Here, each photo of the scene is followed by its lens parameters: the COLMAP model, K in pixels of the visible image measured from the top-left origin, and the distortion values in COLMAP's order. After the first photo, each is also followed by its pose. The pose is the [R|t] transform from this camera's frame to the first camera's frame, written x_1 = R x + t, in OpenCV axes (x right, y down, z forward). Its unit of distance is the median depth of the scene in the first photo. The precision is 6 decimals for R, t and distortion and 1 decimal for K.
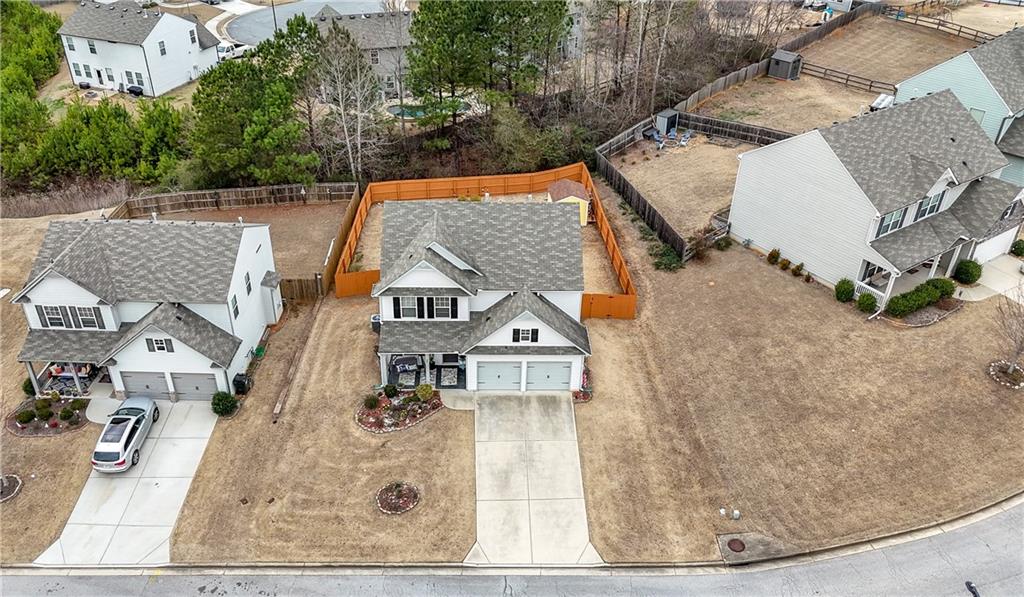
lens RADIAL K [[810.6, 0, 500.7], [0, 810.6, 297.8], [0, 0, 1]] dist [0.040824, -0.007106]
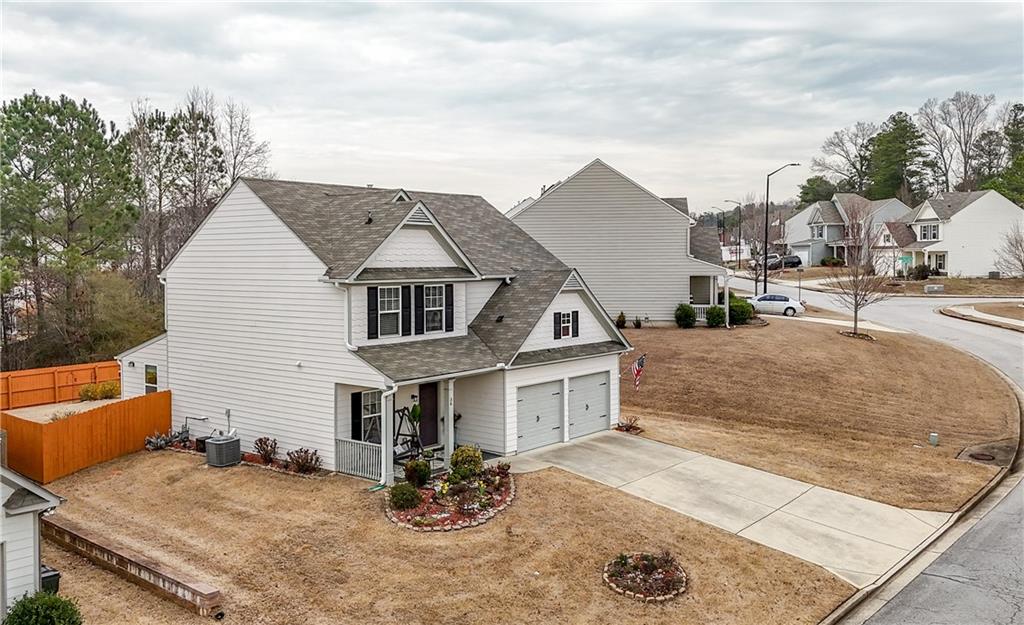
lens RADIAL K [[901.0, 0, 512.6], [0, 901.0, 271.4], [0, 0, 1]] dist [0.036297, 0.002878]
pose [[0.653566, -0.035660, 0.756029, -0.486639], [0.421683, 0.846651, -0.324599, 0.206086], [-0.628518, 0.530952, 0.568380, 0.586540]]
